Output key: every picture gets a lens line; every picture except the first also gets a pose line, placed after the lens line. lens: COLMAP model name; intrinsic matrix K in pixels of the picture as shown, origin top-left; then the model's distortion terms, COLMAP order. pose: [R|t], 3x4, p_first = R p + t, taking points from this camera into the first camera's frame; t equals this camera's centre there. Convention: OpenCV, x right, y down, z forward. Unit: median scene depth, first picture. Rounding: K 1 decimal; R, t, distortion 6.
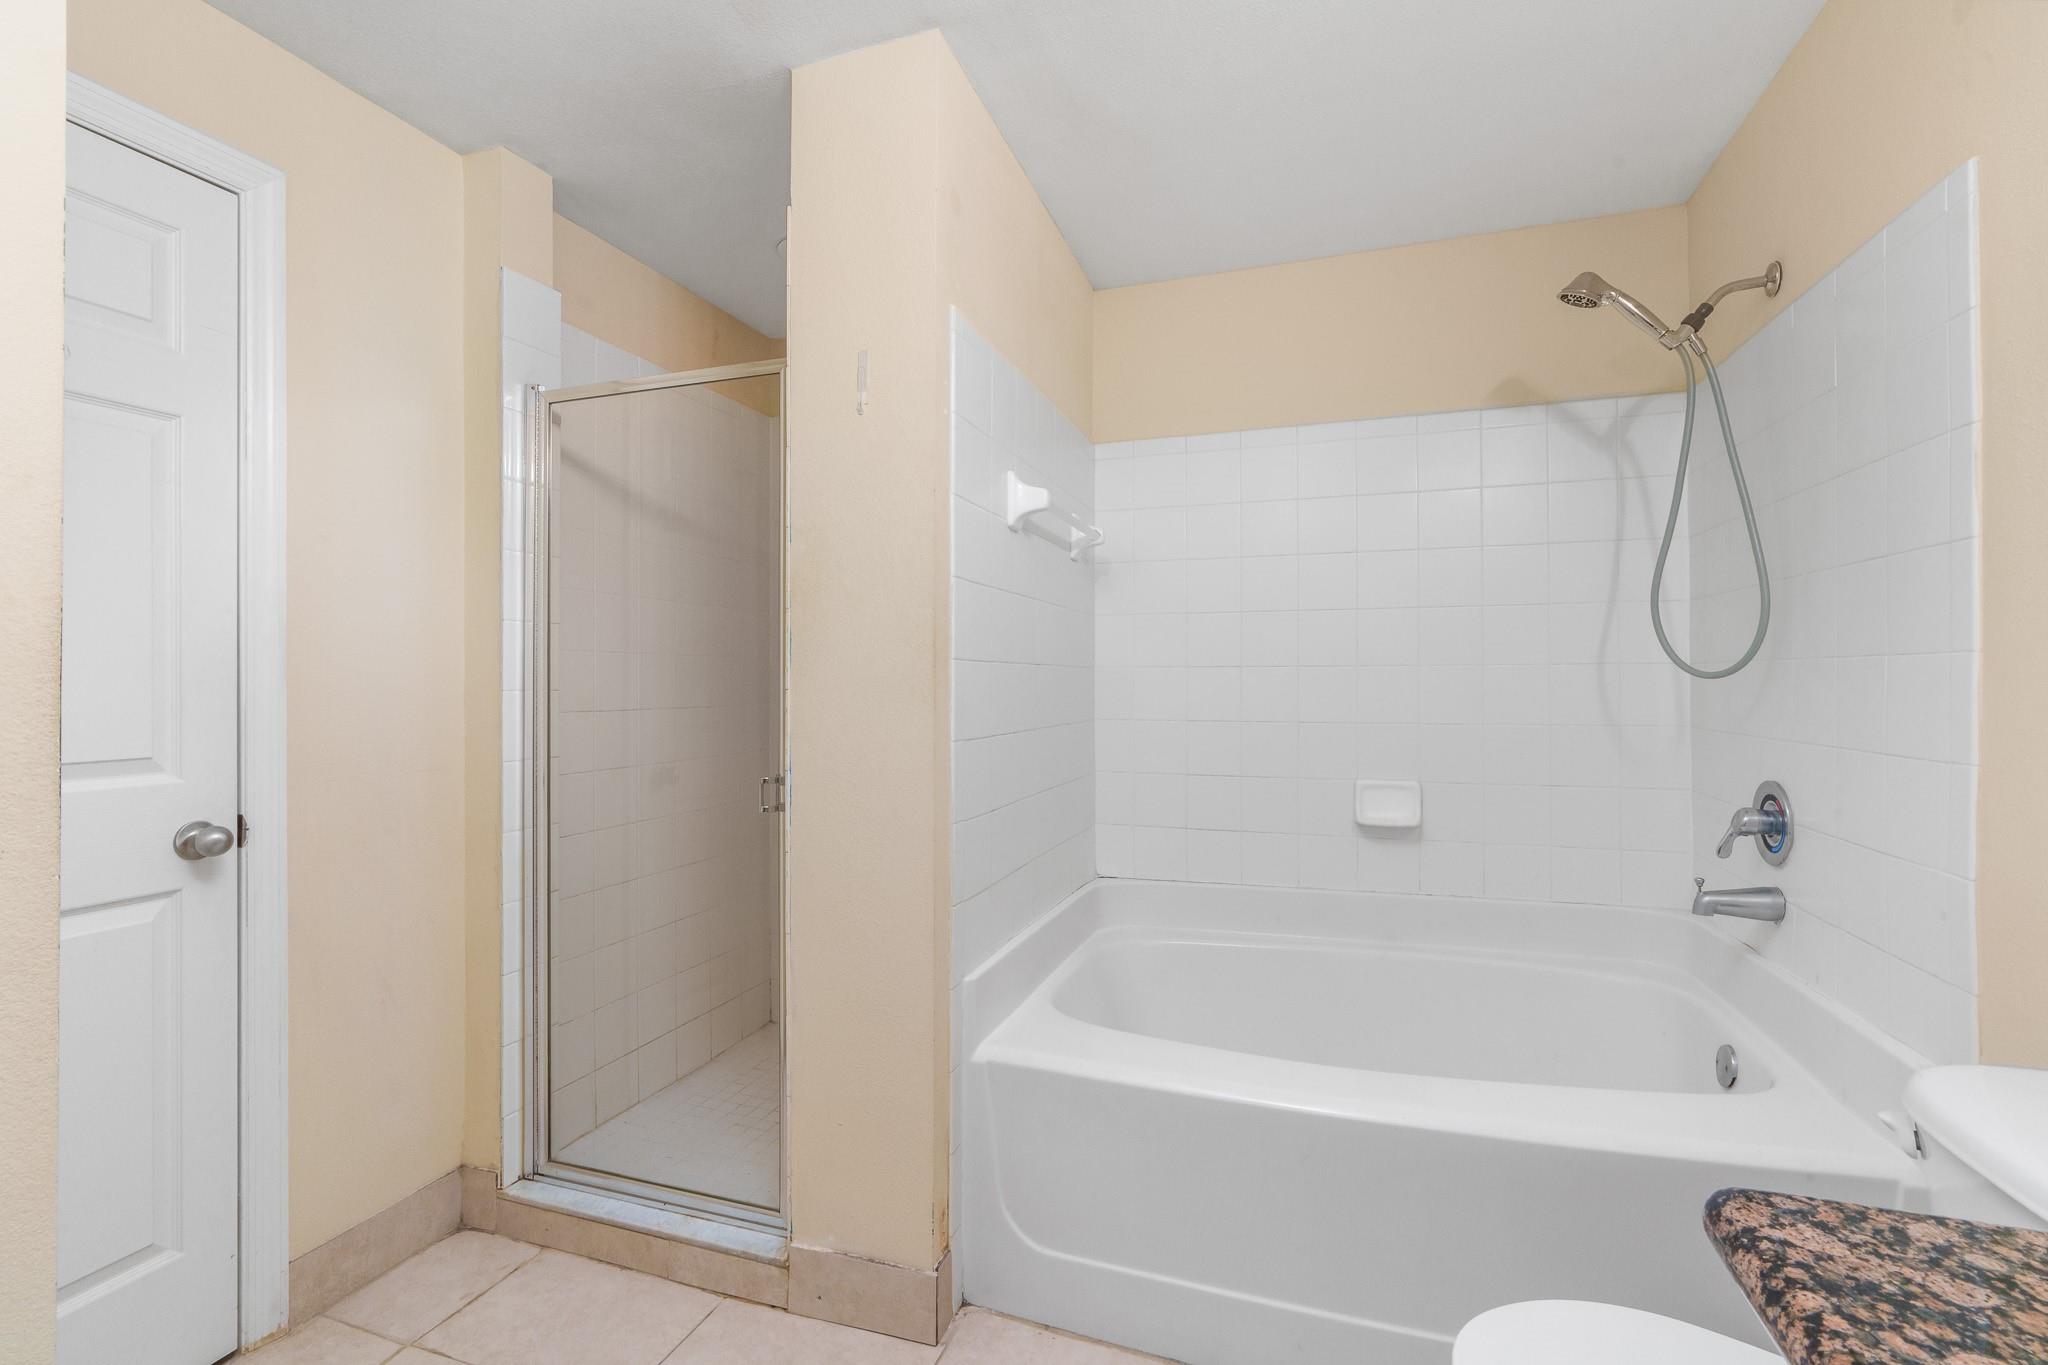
lens RADIAL K [[930.5, 0, 1027.6], [0, 930.5, 674.1], [0, 0, 1]] dist [0.001415, -0.000080]
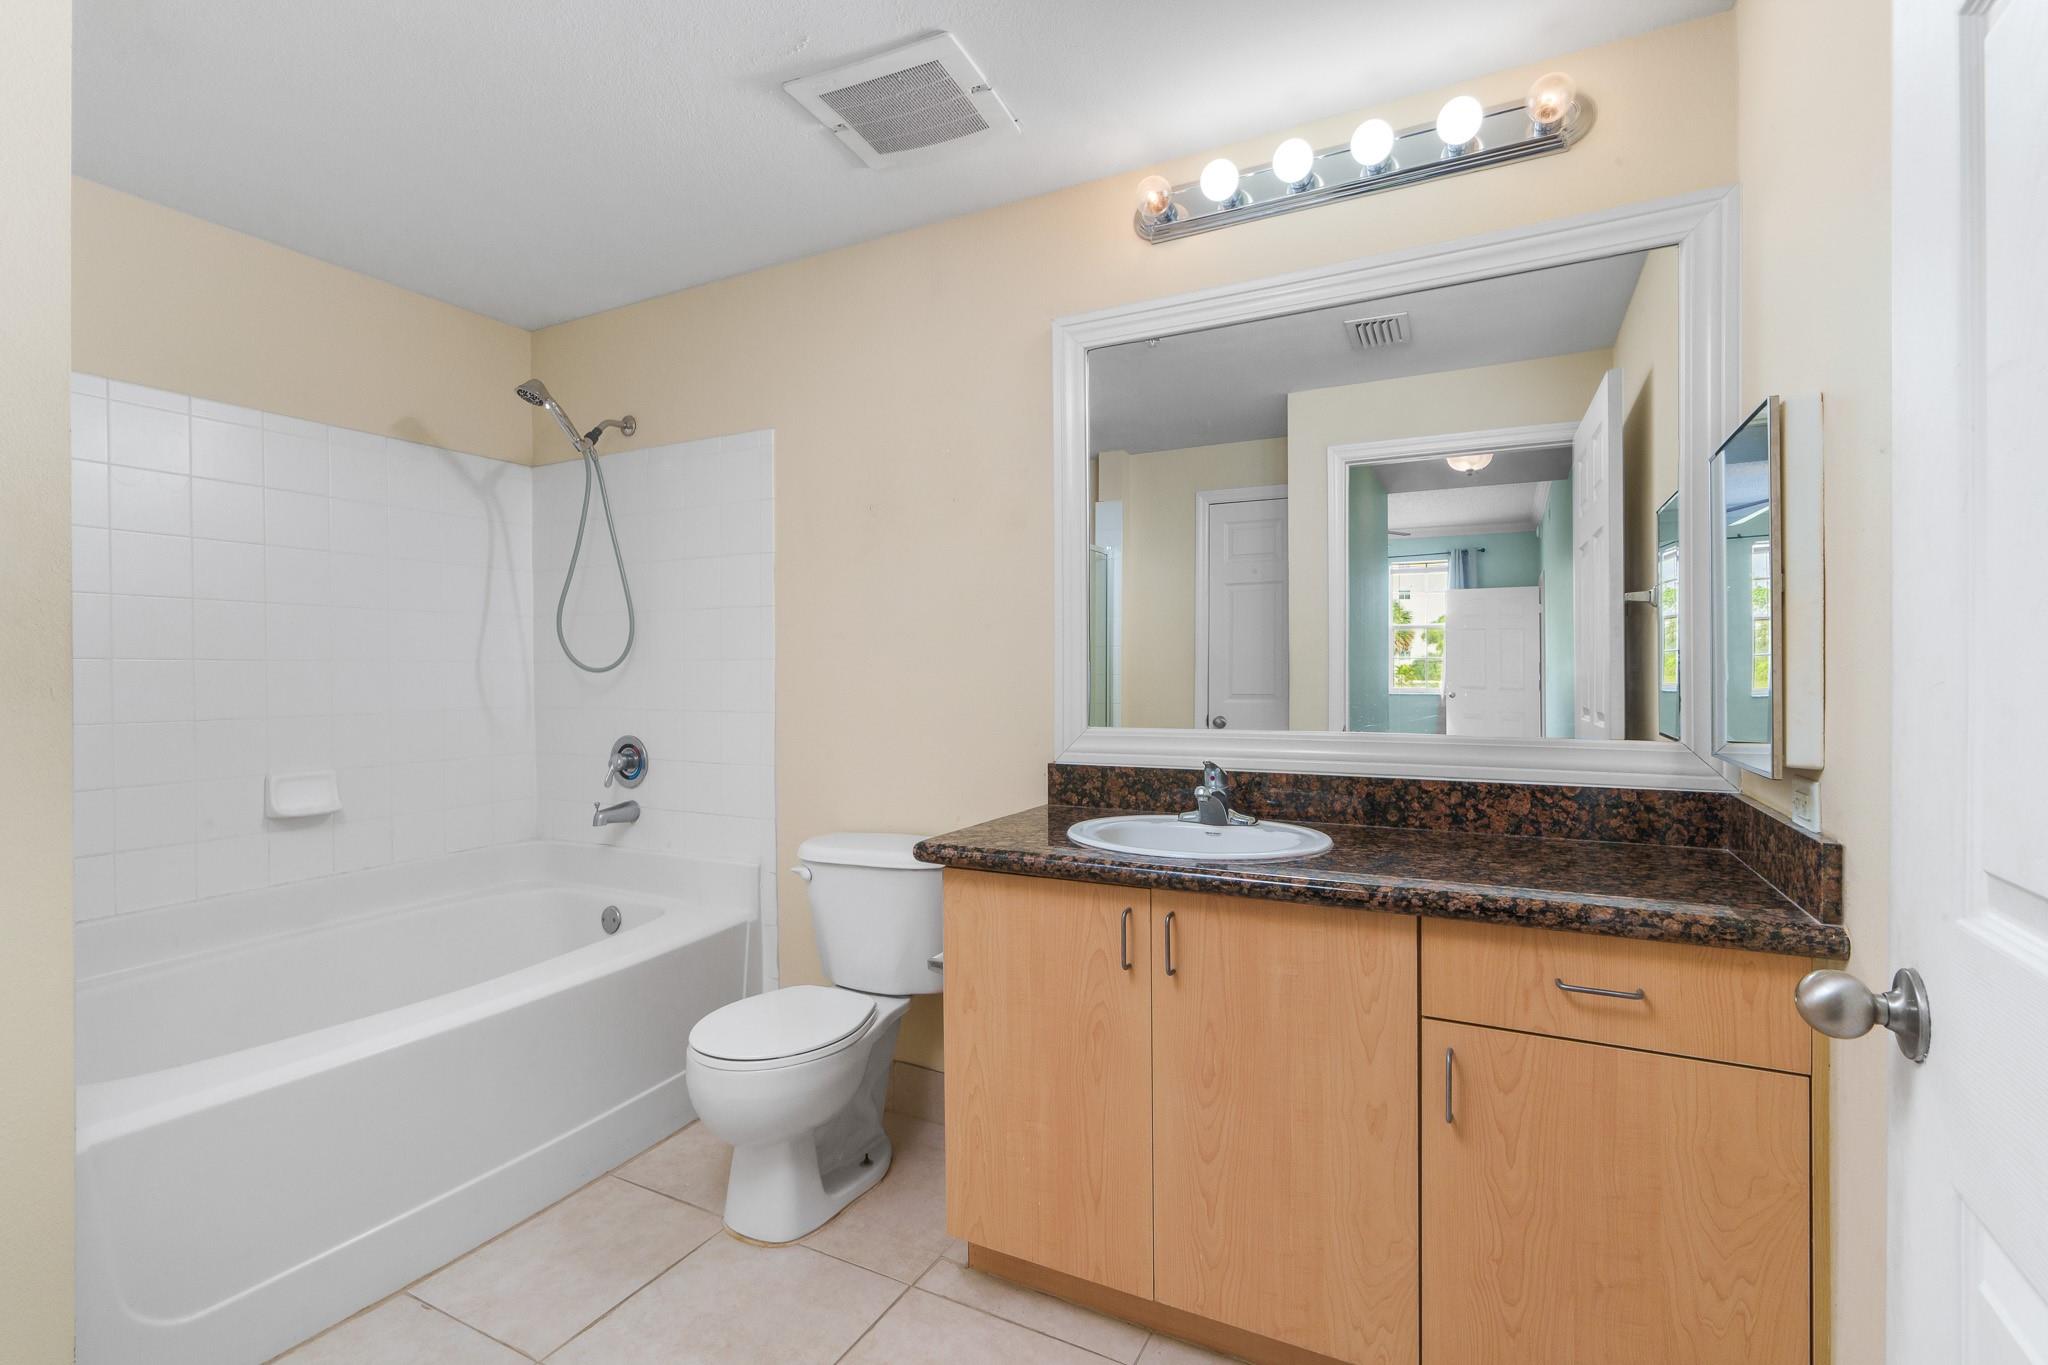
lens RADIAL K [[930.5, 0, 1027.6], [0, 930.5, 674.1], [0, 0, 1]] dist [0.001415, -0.000080]
pose [[0.145338, 0.001416, 0.989381, -0.683609], [-0.001163, 0.999999, -0.001261, 0.008687], [-0.989381, -0.000967, 0.145339, 0.076251]]
